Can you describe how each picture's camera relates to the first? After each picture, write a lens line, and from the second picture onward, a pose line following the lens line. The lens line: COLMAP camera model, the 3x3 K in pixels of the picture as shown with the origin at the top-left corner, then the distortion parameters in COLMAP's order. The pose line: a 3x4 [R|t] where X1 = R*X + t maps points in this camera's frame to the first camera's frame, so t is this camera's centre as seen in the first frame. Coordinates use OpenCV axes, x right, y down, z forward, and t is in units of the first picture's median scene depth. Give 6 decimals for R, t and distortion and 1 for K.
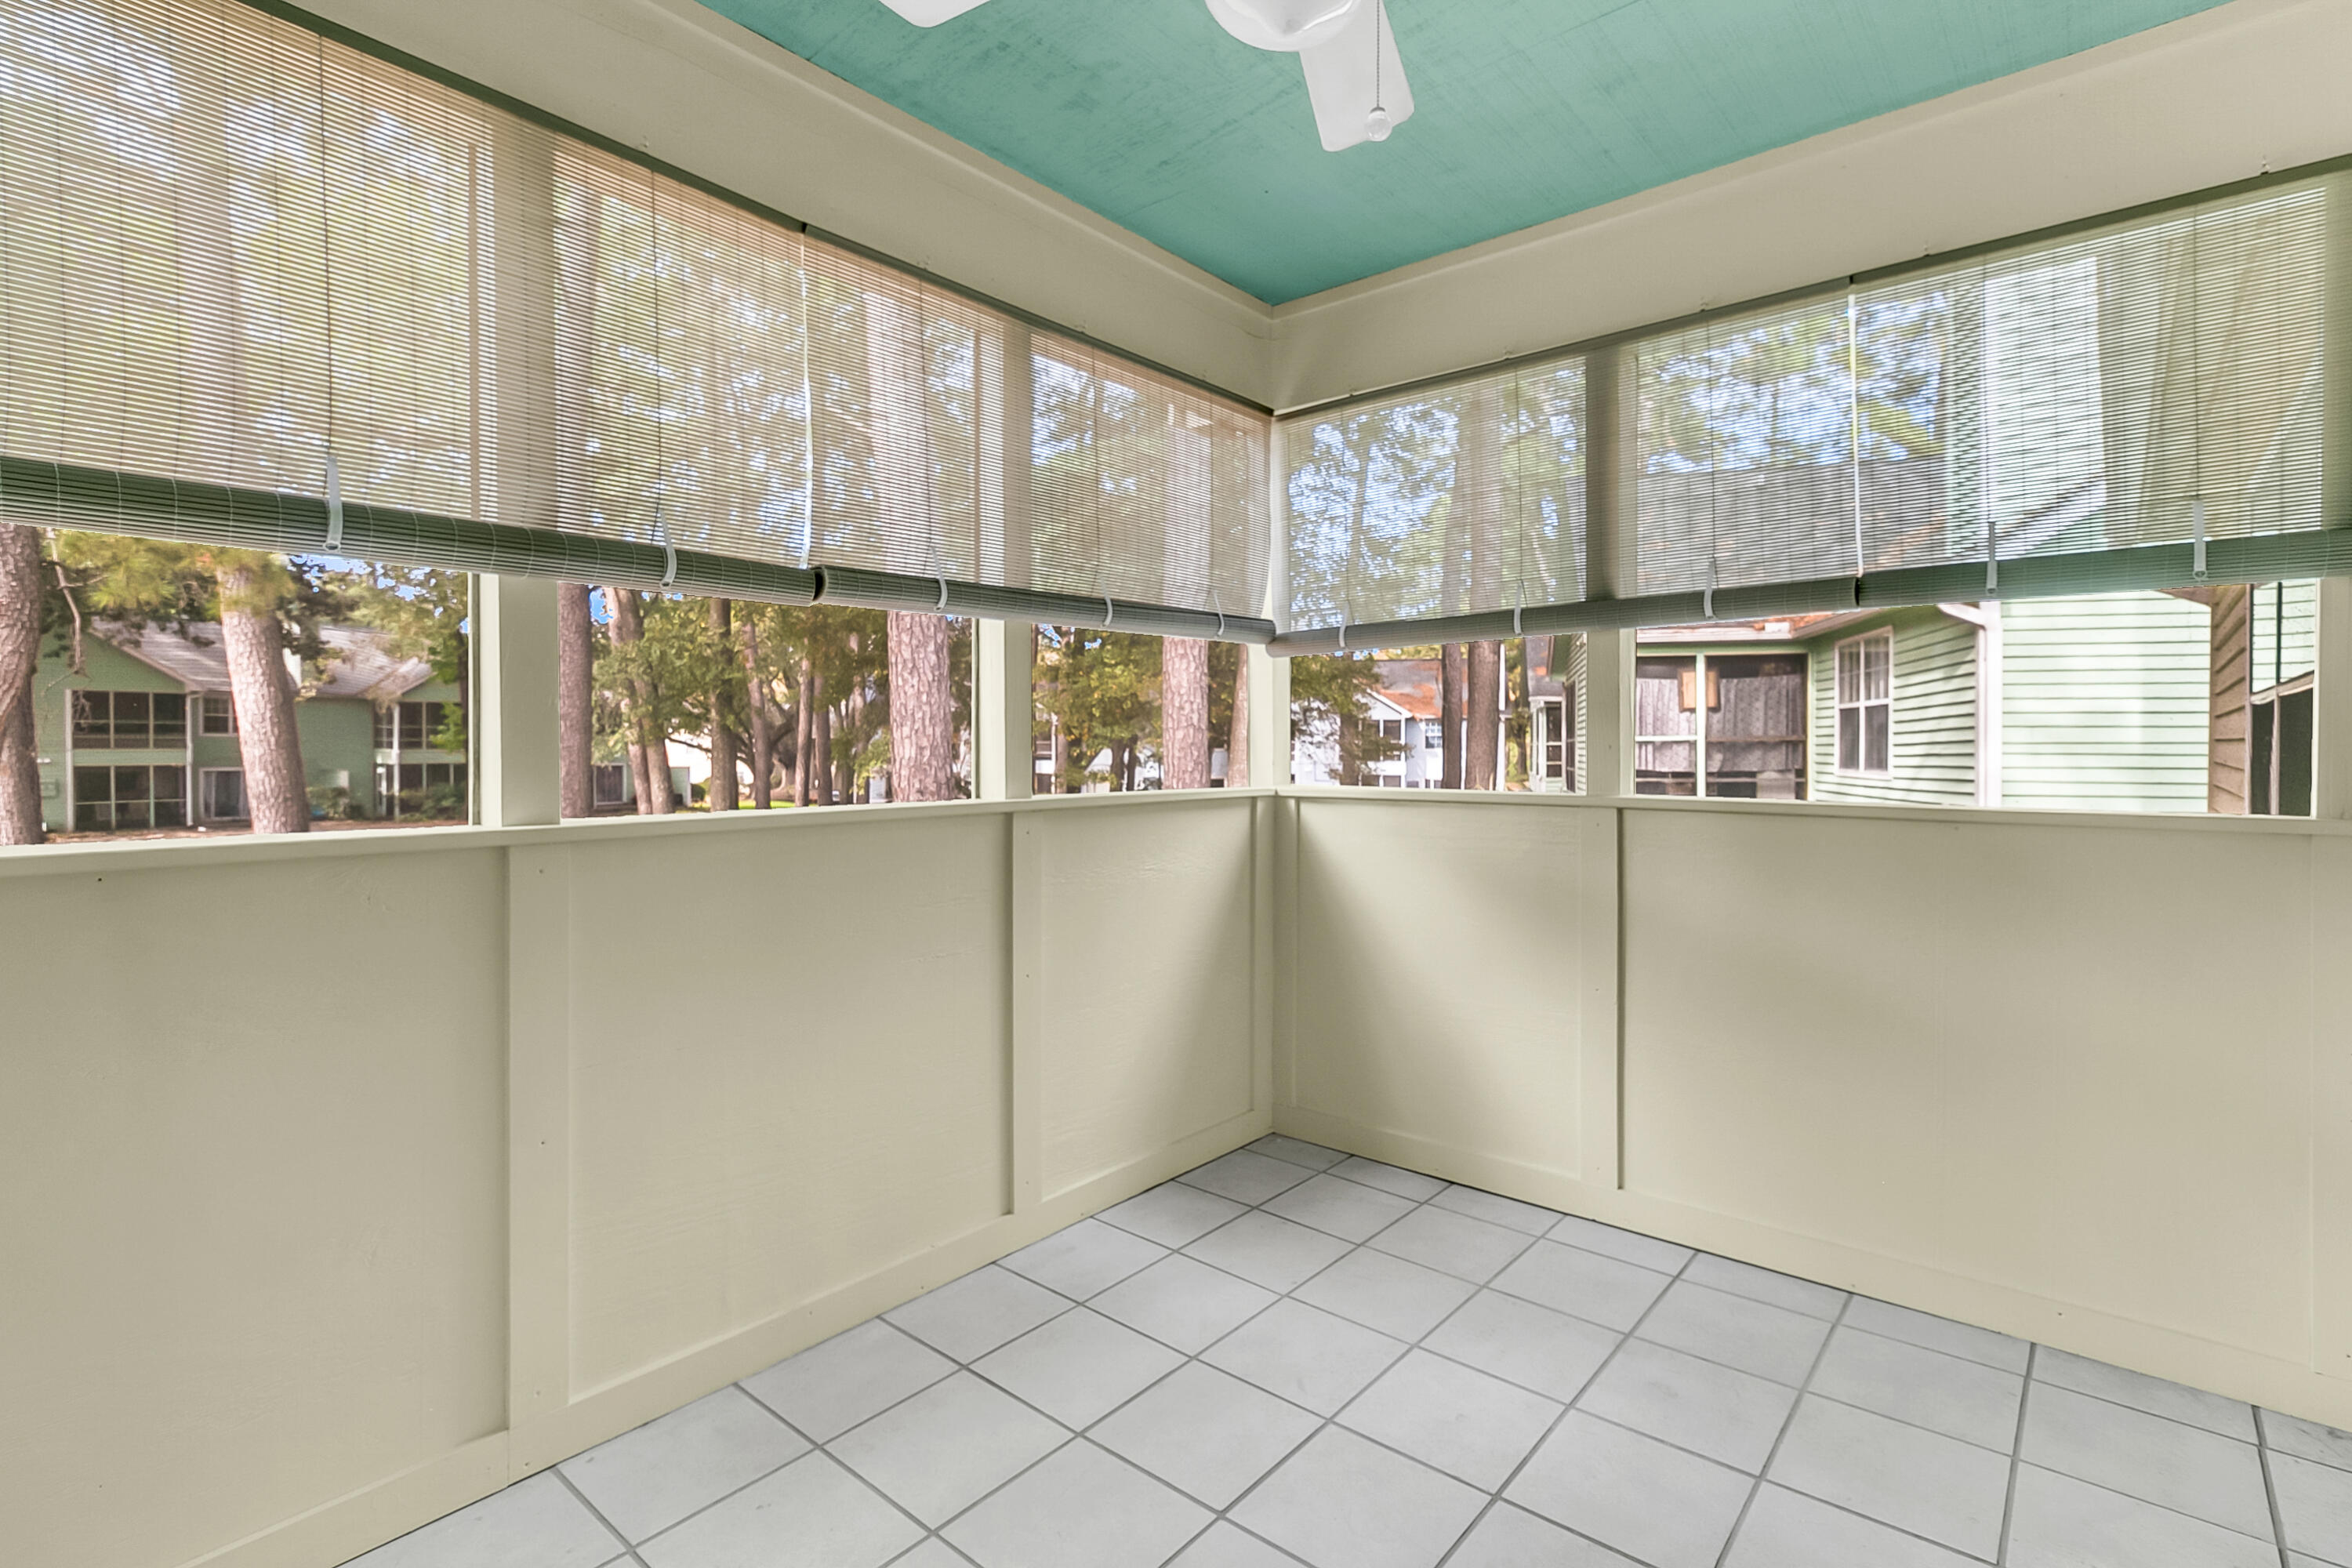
lens RADIAL K [[1108.6, 0, 1189.5], [0, 1108.6, 757.4], [0, 0, 1]] dist [0.001637, -0.000361]
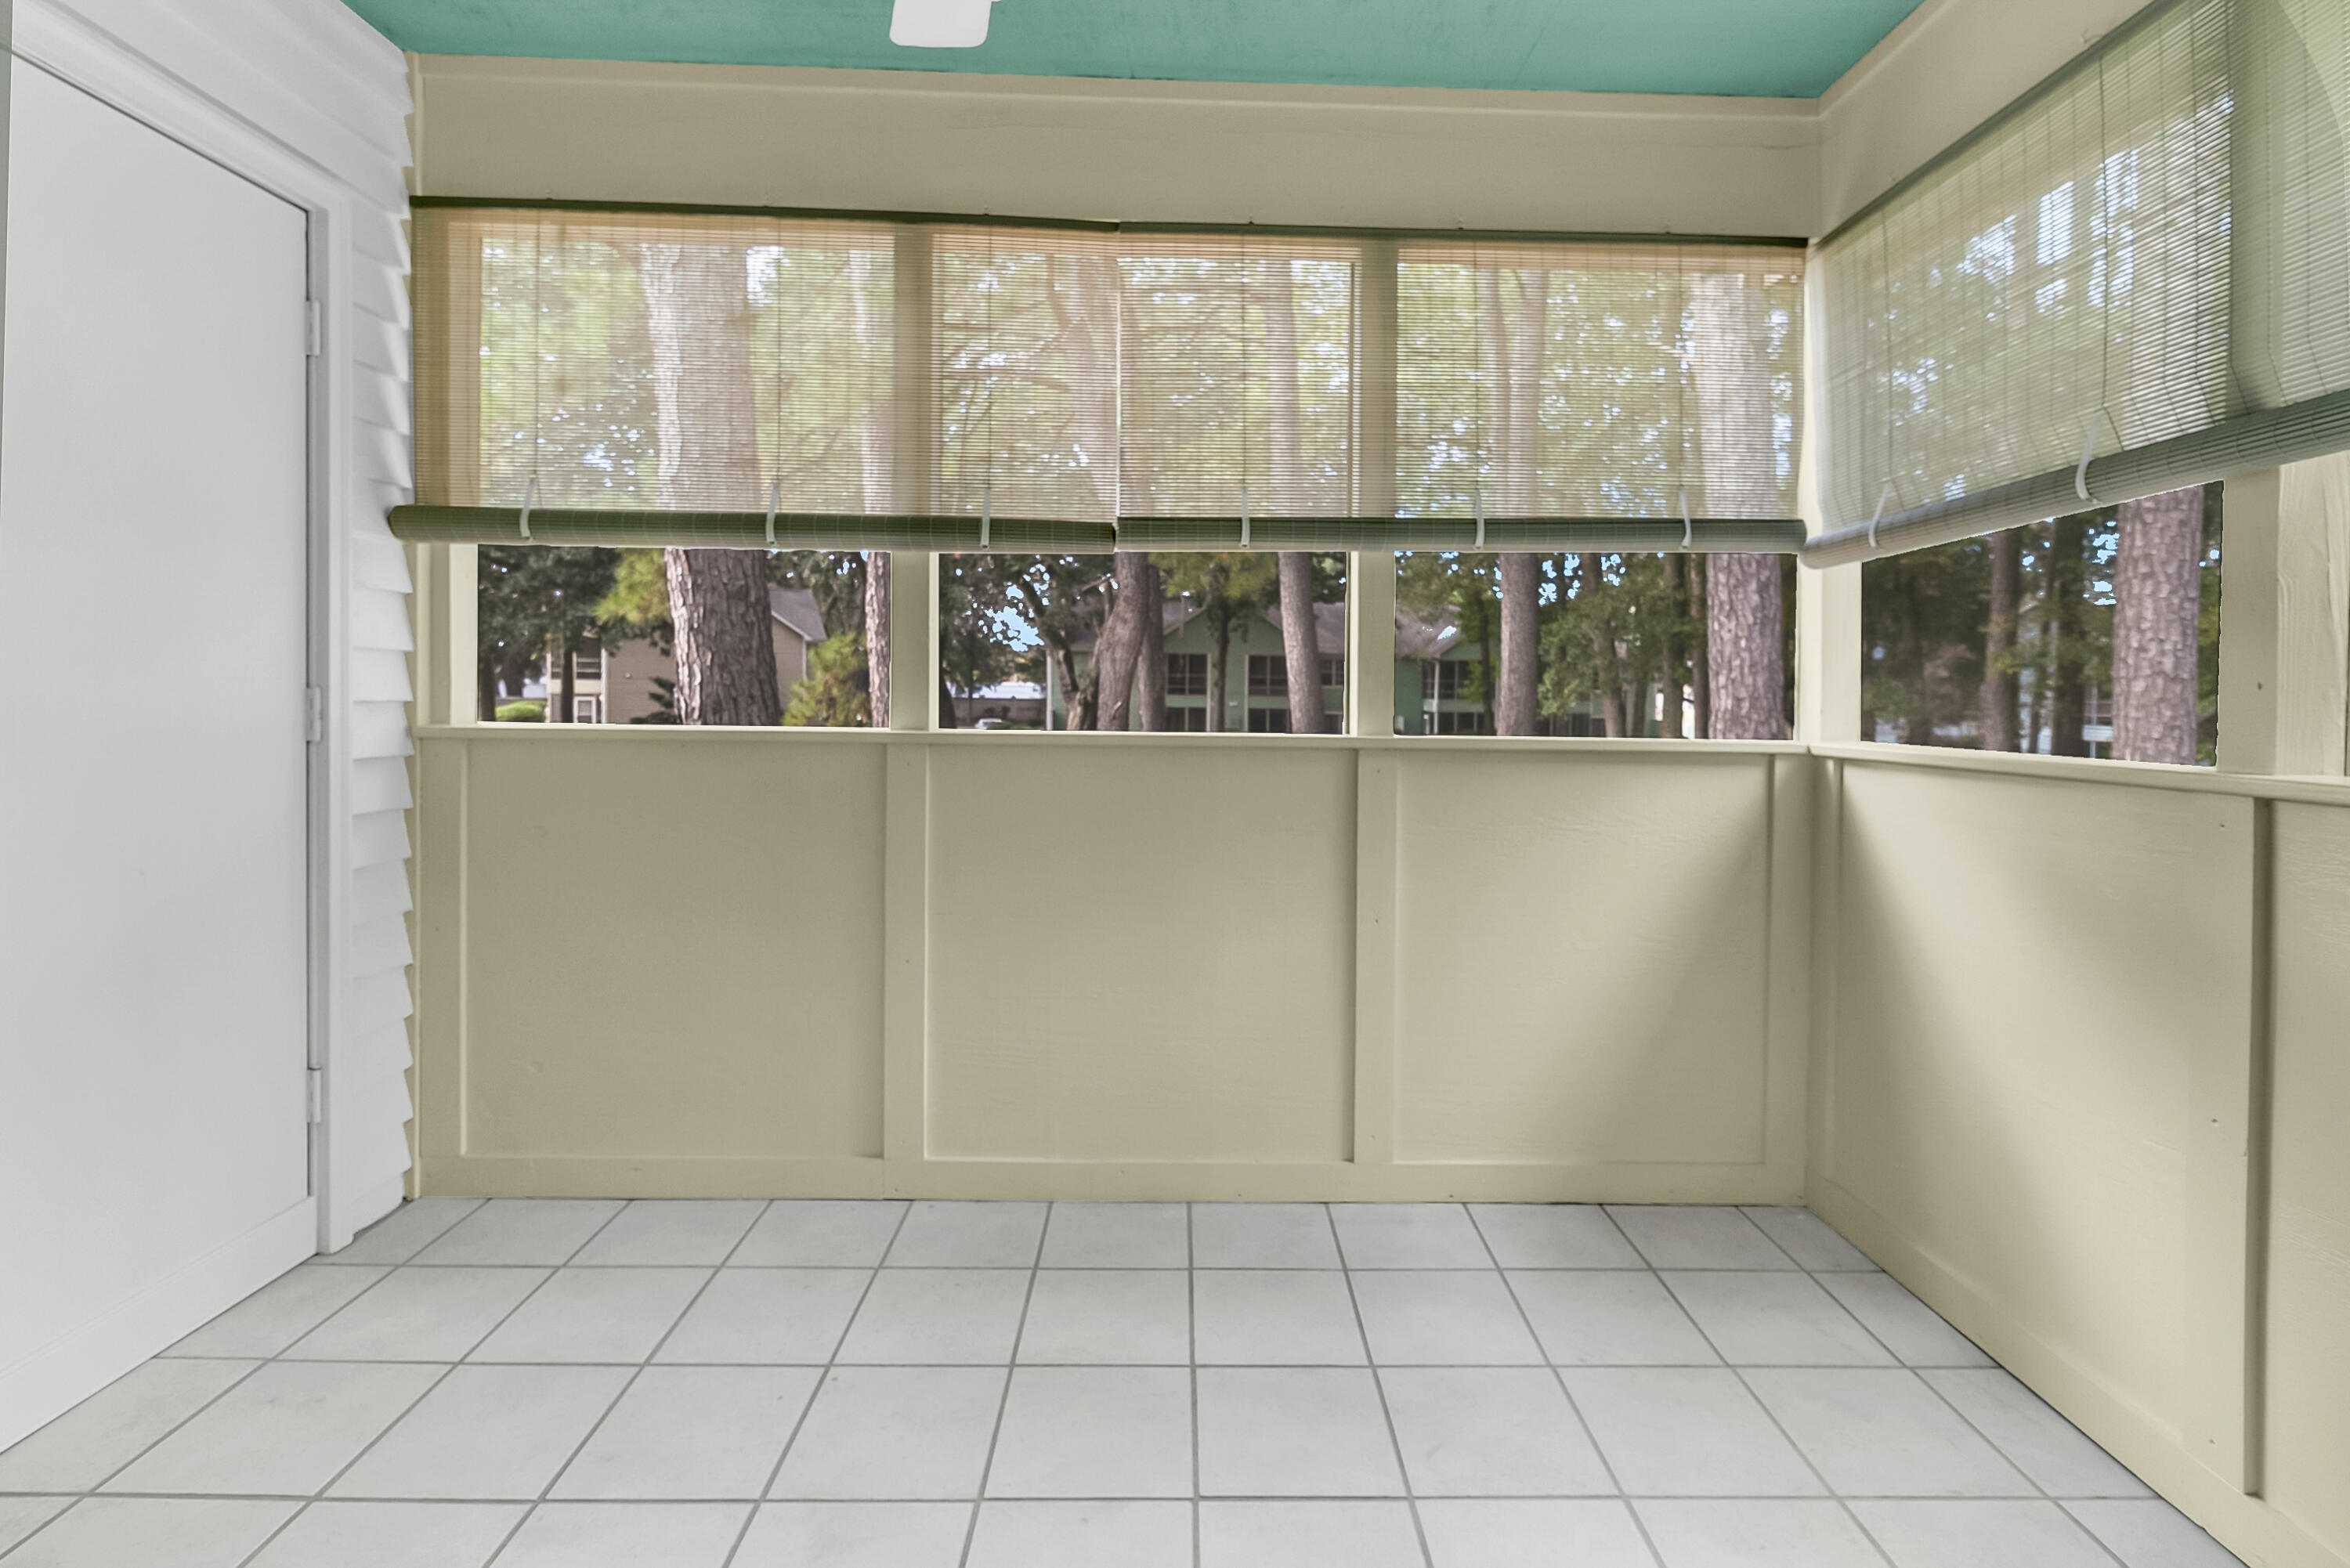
lens RADIAL K [[1109.6, 0, 1188.4], [0, 1109.6, 707.0], [0, 0, 1]] dist [0.010341, -0.000345]
pose [[0.656272, 0.020353, -0.754250, 0.145313], [-0.024479, 0.999684, 0.005676, 0.003393], [0.754128, 0.014738, 0.656563, 0.075852]]
